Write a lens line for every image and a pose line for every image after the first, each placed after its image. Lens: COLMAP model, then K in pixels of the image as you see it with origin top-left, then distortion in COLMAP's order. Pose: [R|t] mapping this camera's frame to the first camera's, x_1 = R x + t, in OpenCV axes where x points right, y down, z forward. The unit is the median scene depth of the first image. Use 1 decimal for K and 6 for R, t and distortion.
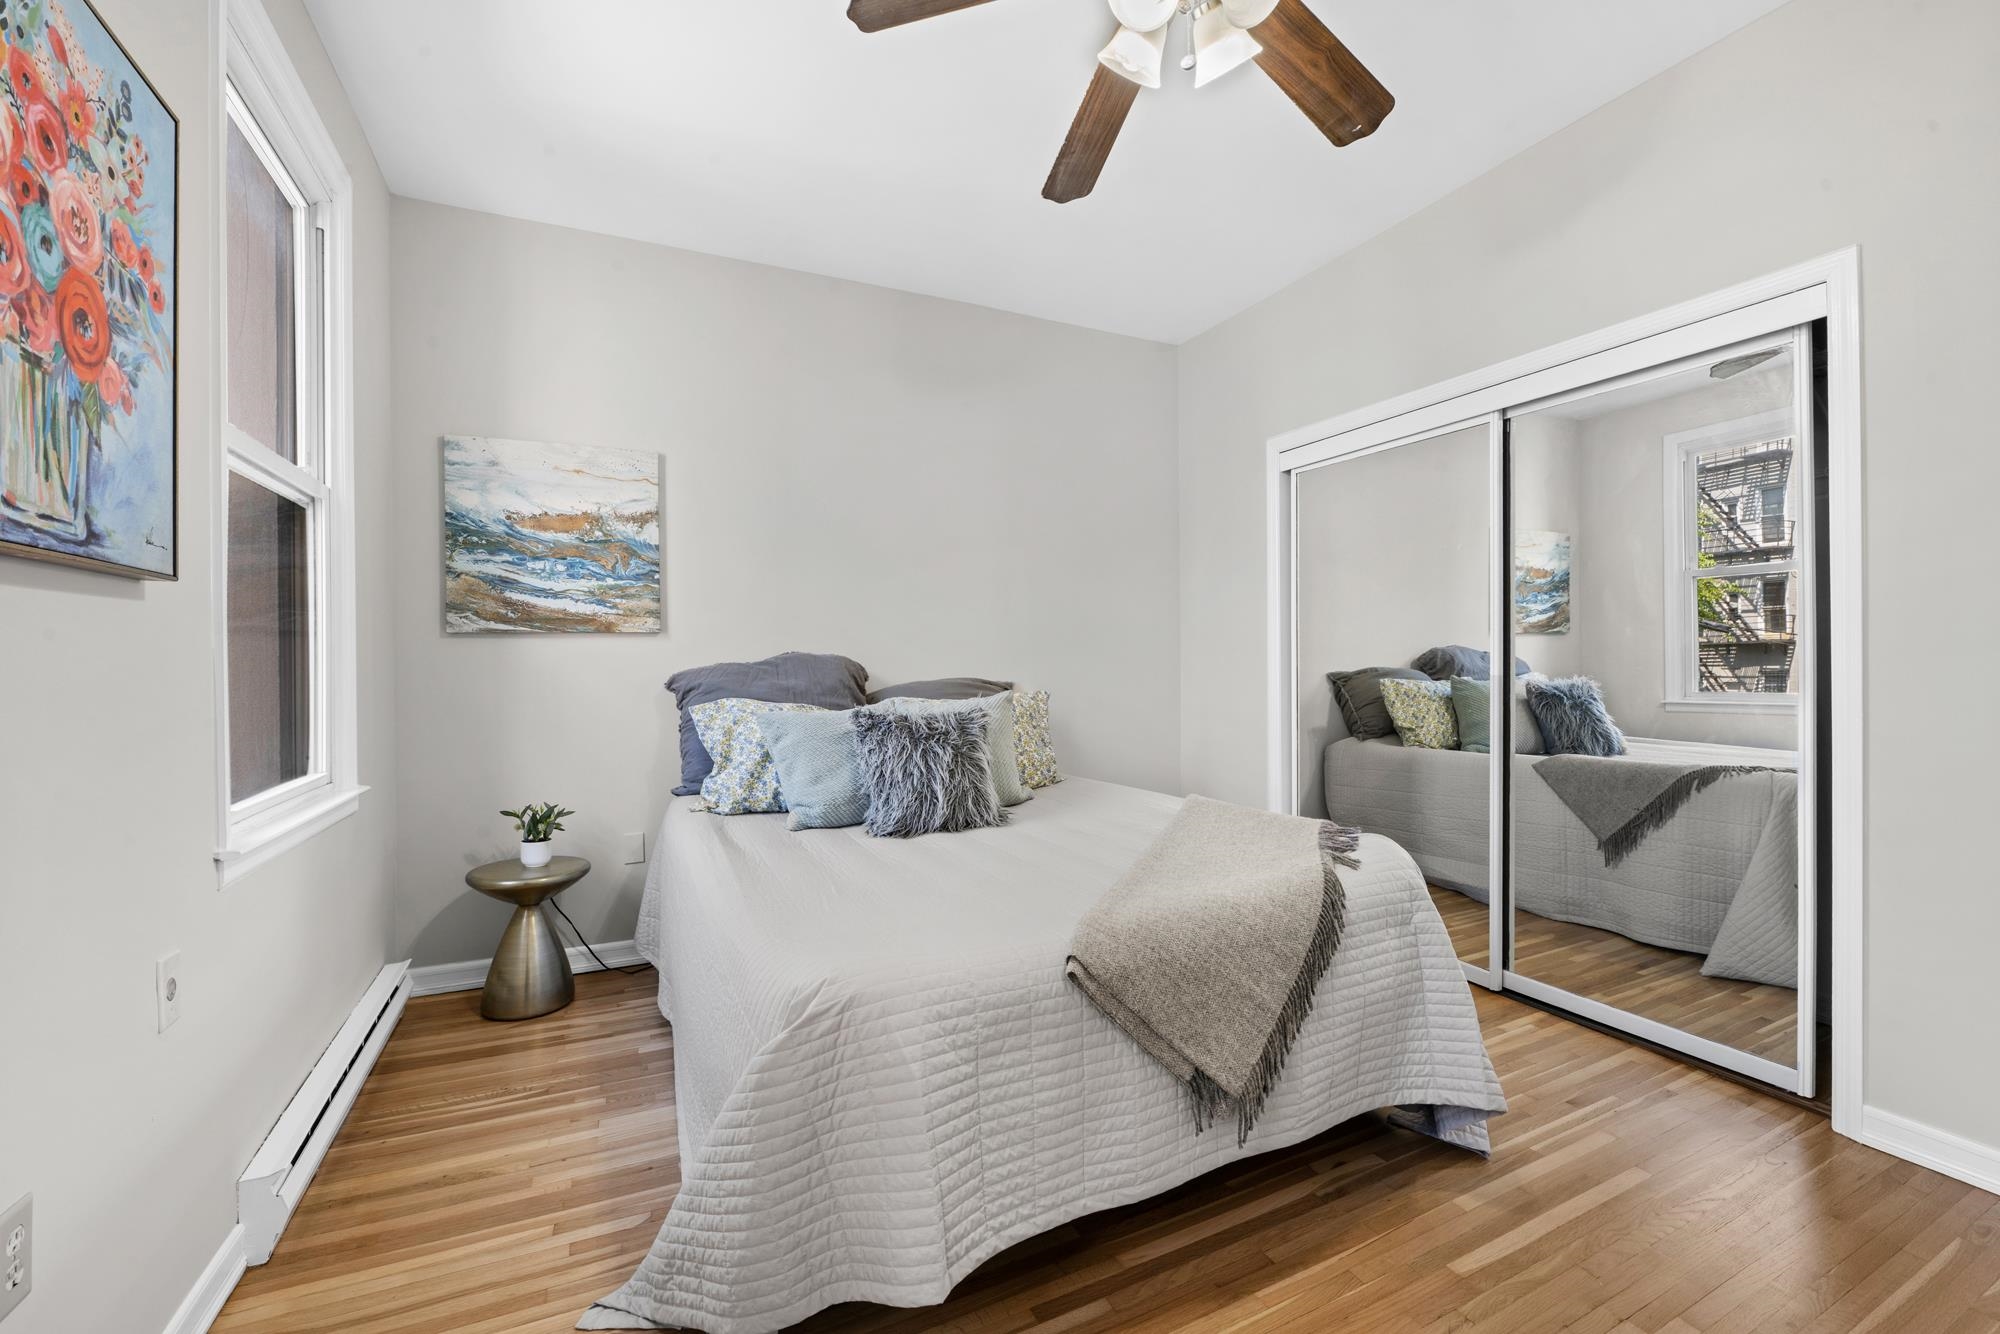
lens RADIAL K [[808.2, 0, 998.4], [0, 808.2, 662.0], [0, 0, 1]] dist [-0.005596, -0.001365]
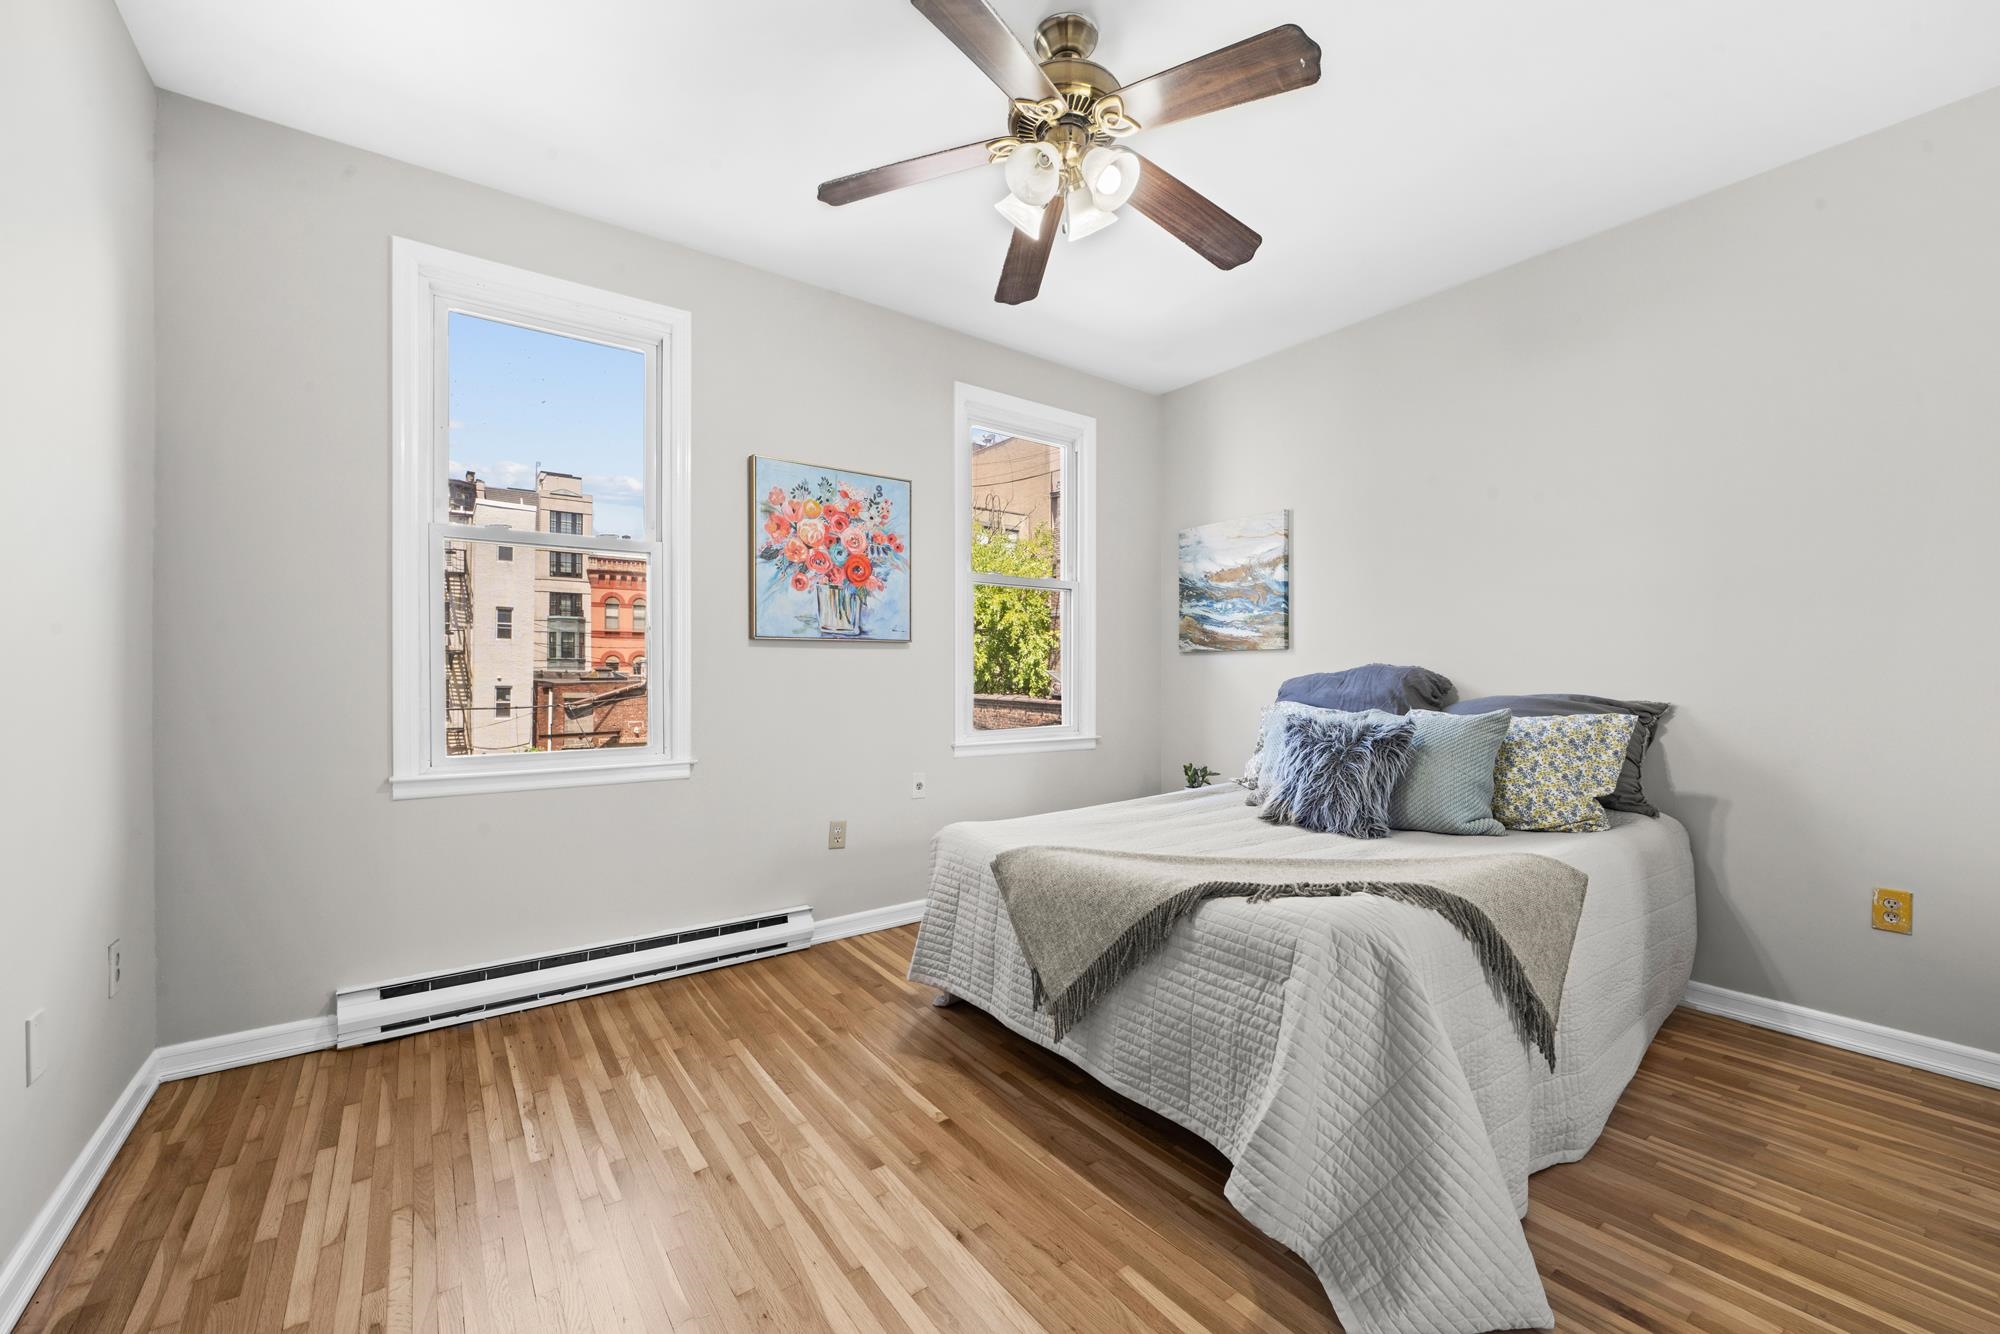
lens RADIAL K [[808.2, 0, 1016.8], [0, 808.2, 675.1], [0, 0, 1]] dist [-0.005596, -0.001365]
pose [[0.193574, 0.013527, -0.980992, 1.161230], [-0.005897, 0.999903, 0.012624, -0.013224], [0.981068, 0.003341, 0.193635, 0.498480]]
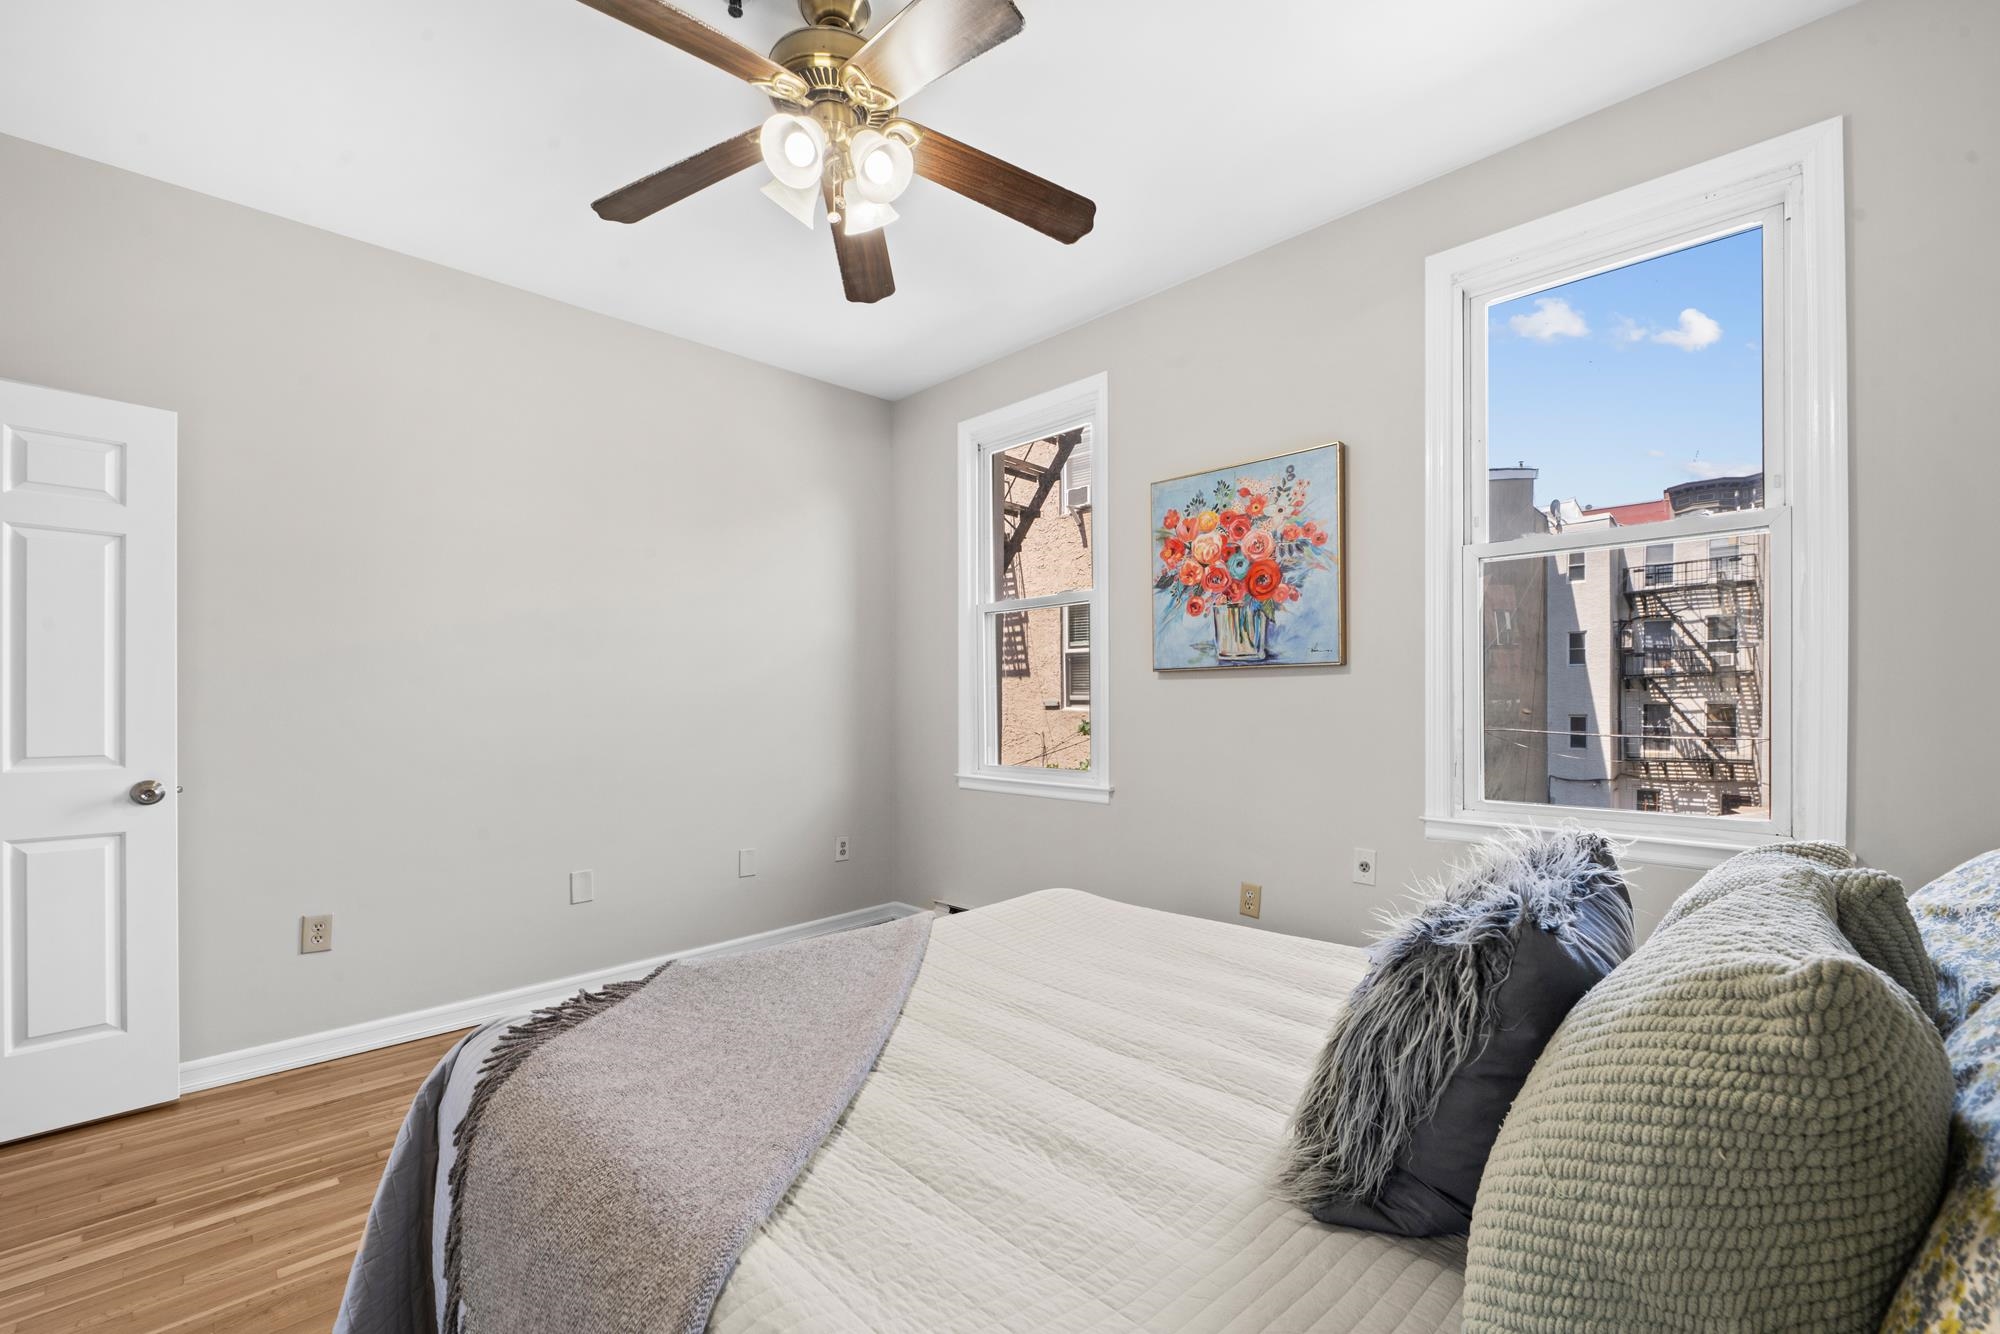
lens RADIAL K [[808.2, 0, 995.5], [0, 808.2, 707.2], [0, 0, 1]] dist [-0.005596, -0.001365]
pose [[-0.945251, 0.018694, -0.325807, 0.309994], [0.013848, 0.999756, 0.017186, -0.024069], [0.326049, 0.011733, -0.945280, 1.651880]]
